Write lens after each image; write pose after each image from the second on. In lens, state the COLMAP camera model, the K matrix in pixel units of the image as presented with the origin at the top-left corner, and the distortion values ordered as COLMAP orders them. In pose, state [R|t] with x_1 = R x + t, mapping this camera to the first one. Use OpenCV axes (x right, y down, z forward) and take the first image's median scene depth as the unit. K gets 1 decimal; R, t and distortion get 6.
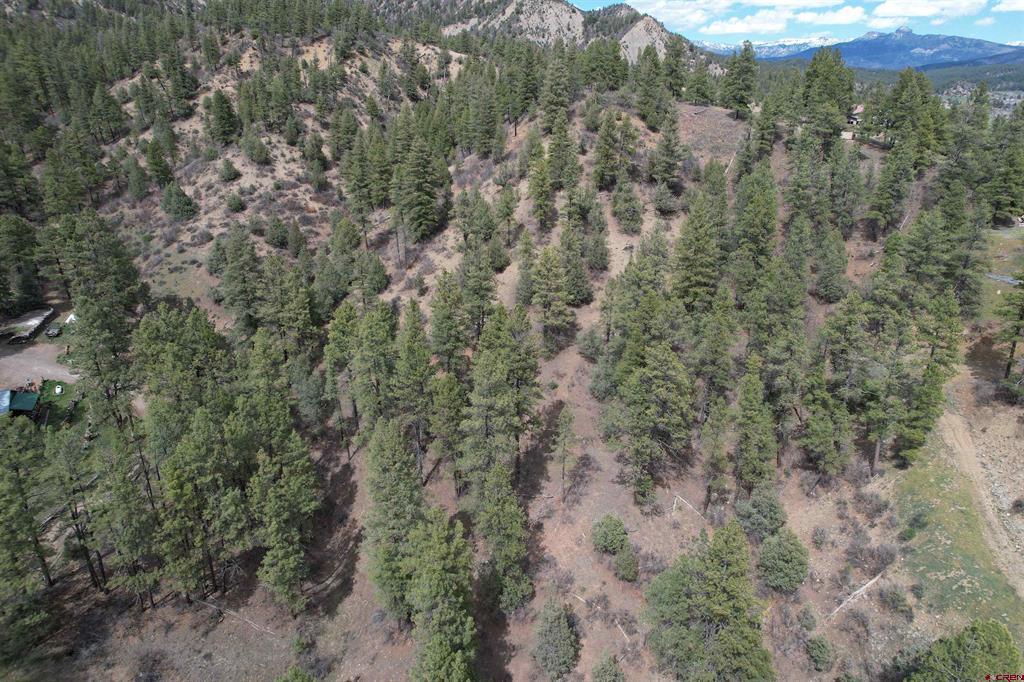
lens RADIAL K [[654.3, 0, 517.1], [0, 654.3, 343.0], [0, 0, 1]] dist [-0.084399, 0.078776]
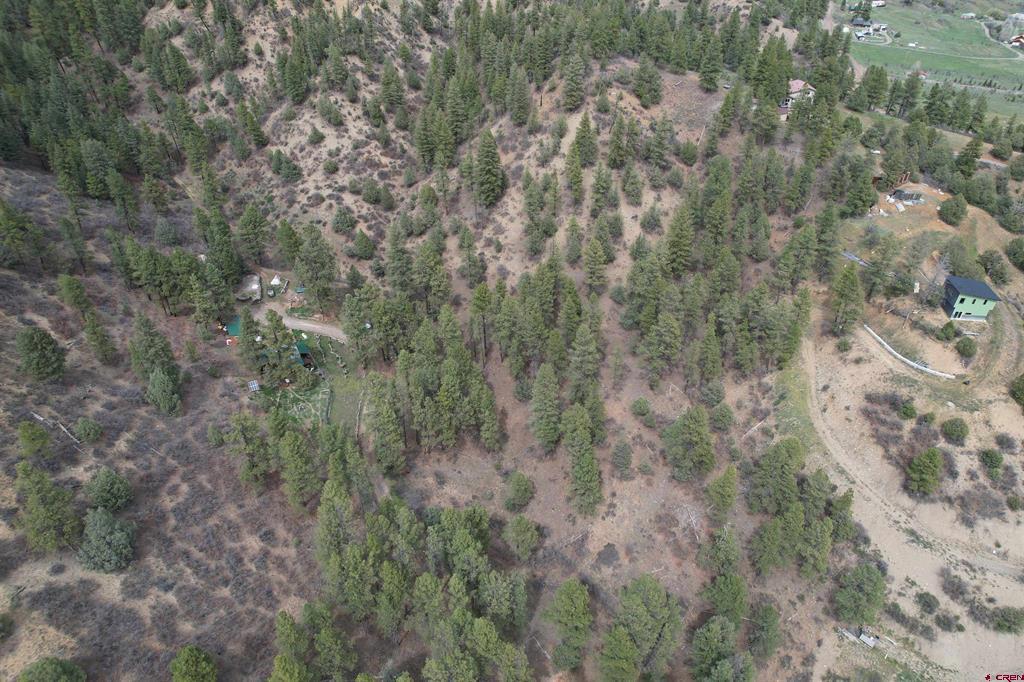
lens RADIAL K [[652.8, 0, 515.7], [0, 652.8, 343.5], [0, 0, 1]] dist [-0.052439, 0.001216]
pose [[0.997424, -0.046224, 0.054854, -0.165346], [0.031768, 0.970260, 0.239970, -0.188607], [-0.064316, -0.237609, 0.969229, -0.432157]]
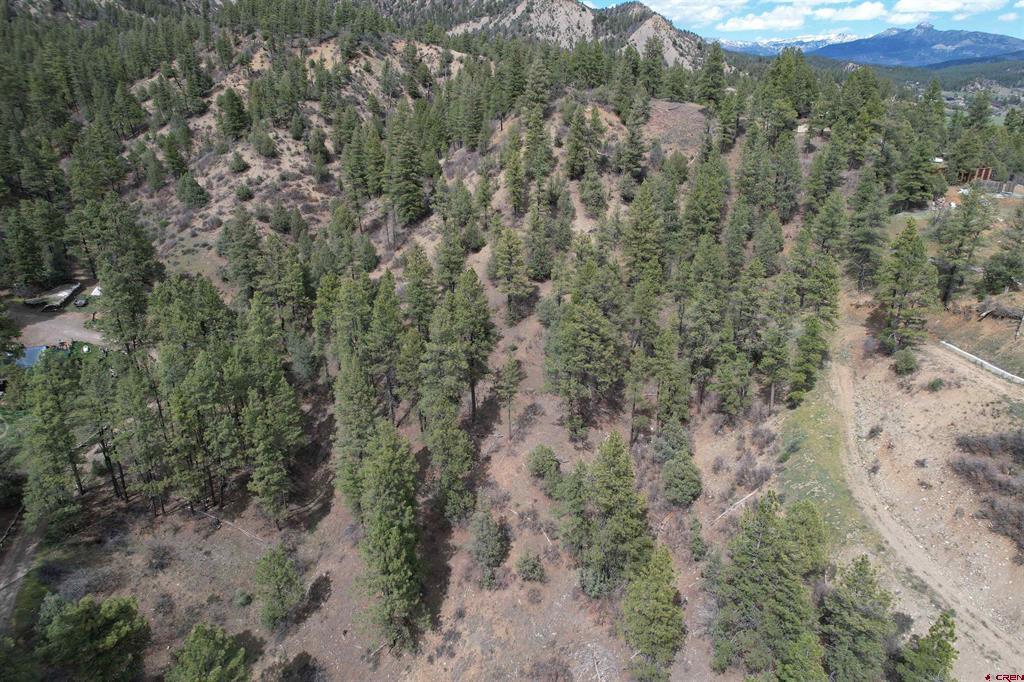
lens RADIAL K [[654.3, 0, 517.1], [0, 654.3, 343.0], [0, 0, 1]] dist [-0.084399, 0.078776]
pose [[0.999749, 0.006637, -0.021378, 0.054685], [-0.006570, 0.999973, 0.003212, 0.033880], [0.021398, -0.003071, 0.999766, -0.087543]]
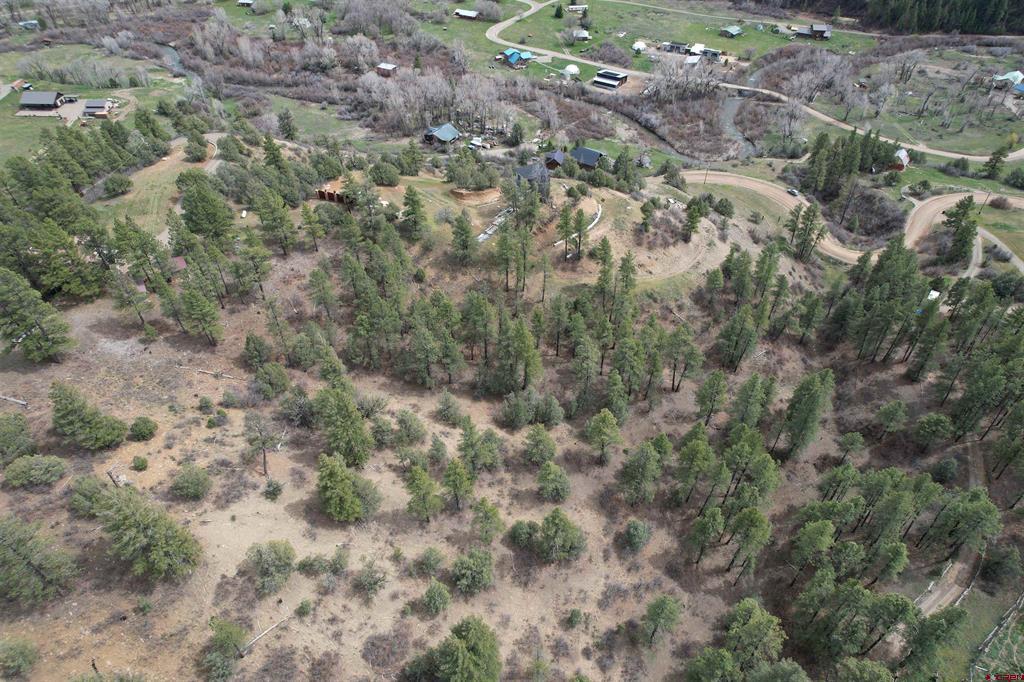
lens RADIAL K [[654.3, 0, 517.1], [0, 654.3, 343.0], [0, 0, 1]] dist [-0.084399, 0.078776]
pose [[-0.557995, -0.570728, 0.602421, -0.336468], [0.311010, 0.529206, 0.789439, -0.794704], [-0.769359, 0.627862, -0.117792, 0.763051]]
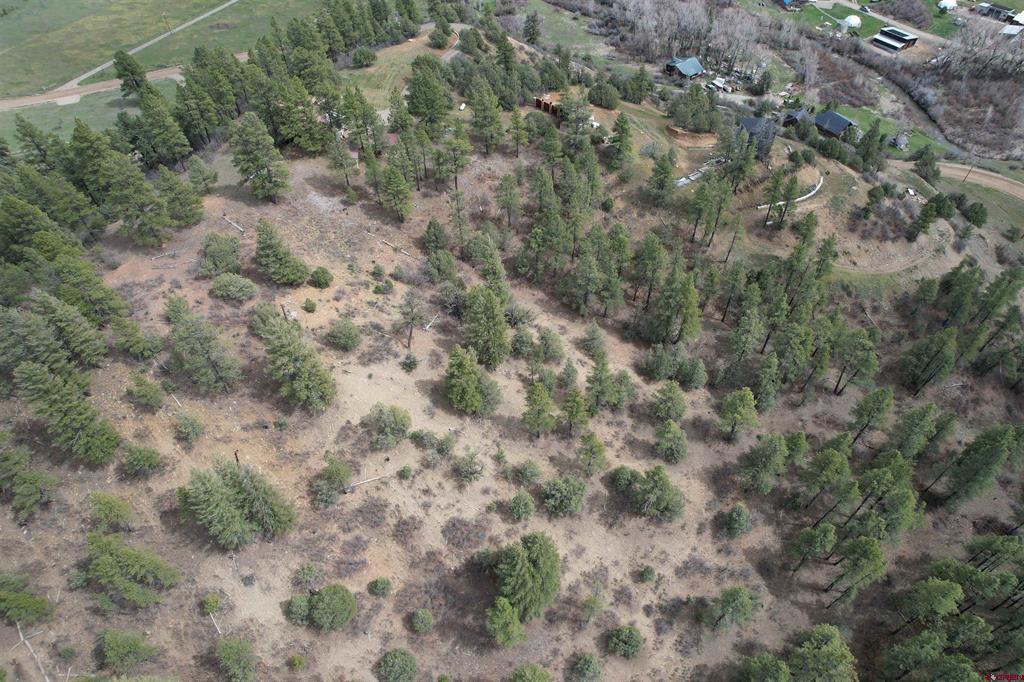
lens RADIAL K [[654.3, 0, 517.1], [0, 654.3, 343.0], [0, 0, 1]] dist [-0.084399, 0.078776]
pose [[-0.191117, -0.743156, 0.641243, -0.357441], [0.374450, 0.548682, 0.747486, -0.783620], [-0.907338, 0.382971, 0.173412, 0.729759]]
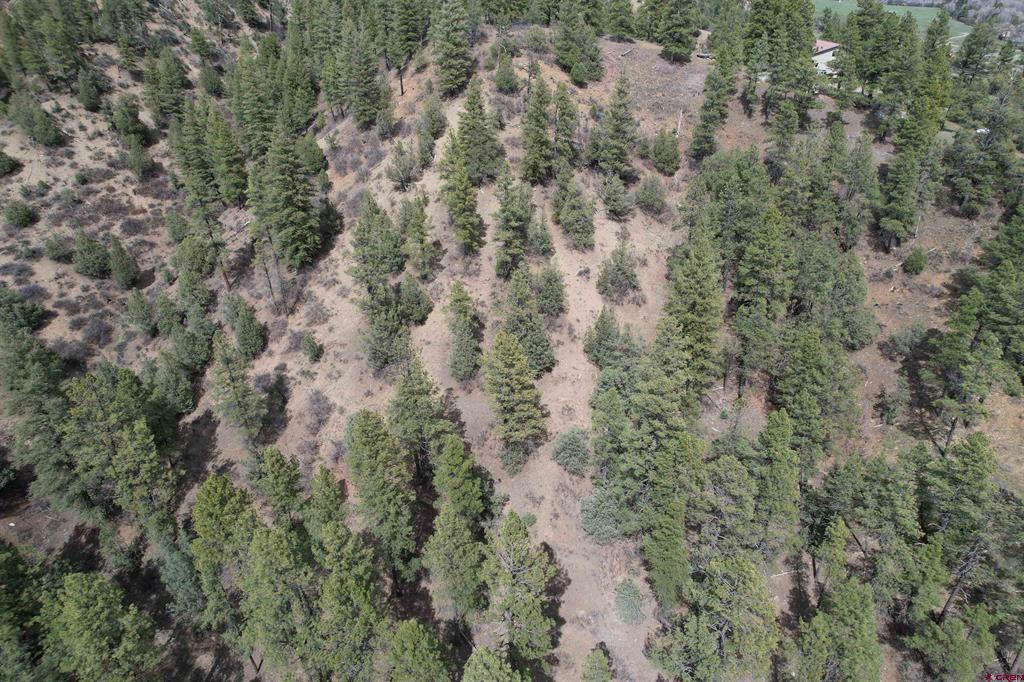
lens RADIAL K [[654.3, 0, 517.1], [0, 654.3, 343.0], [0, 0, 1]] dist [-0.084399, 0.078776]
pose [[0.978461, -0.114619, 0.171690, -0.038958], [0.086599, 0.982879, 0.162634, -0.158720], [-0.187392, -0.144263, 0.971634, 0.204185]]
